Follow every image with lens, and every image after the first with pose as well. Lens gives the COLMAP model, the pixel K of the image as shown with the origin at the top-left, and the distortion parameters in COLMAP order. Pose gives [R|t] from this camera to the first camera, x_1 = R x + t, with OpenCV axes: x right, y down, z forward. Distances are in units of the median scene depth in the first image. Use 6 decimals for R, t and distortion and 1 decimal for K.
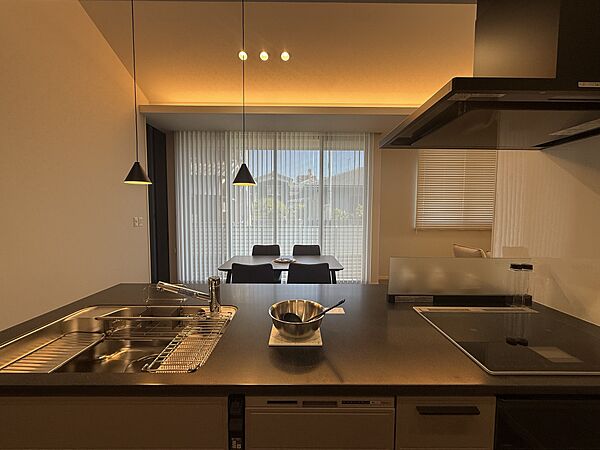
lens RADIAL K [[239.5, 0, 298.3], [0, 239.5, 224.9], [0, 0, 1]] dist [0.000286, 0.000009]
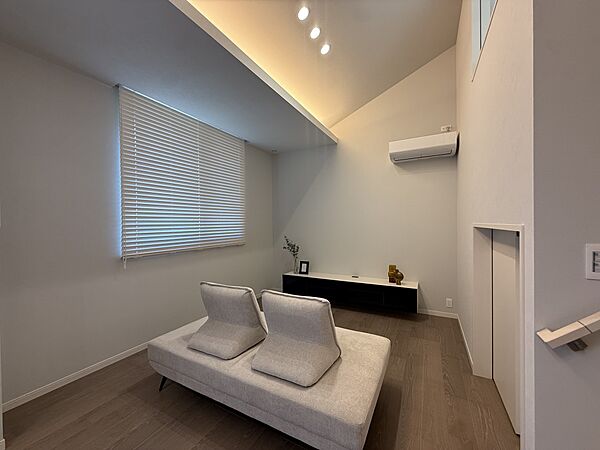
lens RADIAL K [[239.5, 0, 298.3], [0, 239.5, 224.9], [0, 0, 1]] dist [0.000286, 0.000009]
pose [[0.479348, -0.018878, 0.877422, 0.243679], [0.066980, 0.997640, -0.015128, -0.021971], [-0.875065, 0.066021, 0.479481, 0.462032]]
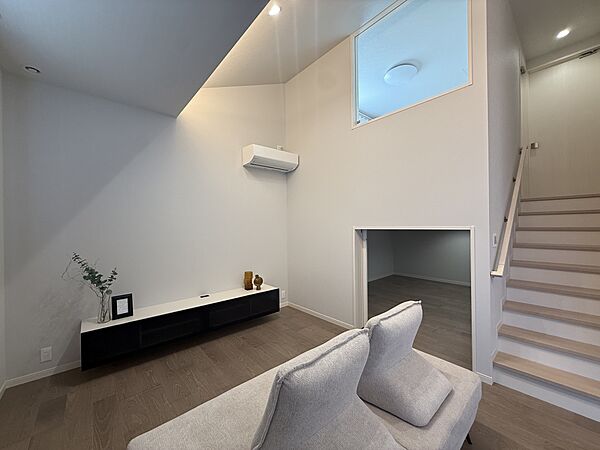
lens RADIAL K [[242.0, 0, 300.3], [0, 242.0, 222.5], [0, 0, 1]] dist [-0.000998, -0.000285]
pose [[-0.648839, 0.005403, 0.760907, 0.398281], [0.055588, 0.997639, 0.040317, -0.057239], [-0.758893, 0.068457, -0.647608, 0.947541]]
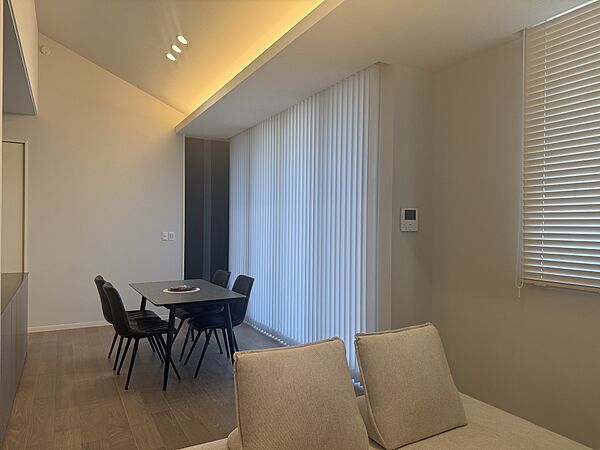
lens RADIAL K [[419.4, 0, 300.0], [0, 419.4, 225.0], [0, 0, 1]] dist [-0.000367, -0.000346]
pose [[0.494252, 0.002257, -0.869316, 0.920410], [-0.059254, 0.997758, -0.031098, -0.029894], [0.867297, 0.066881, 0.493278, 0.443409]]
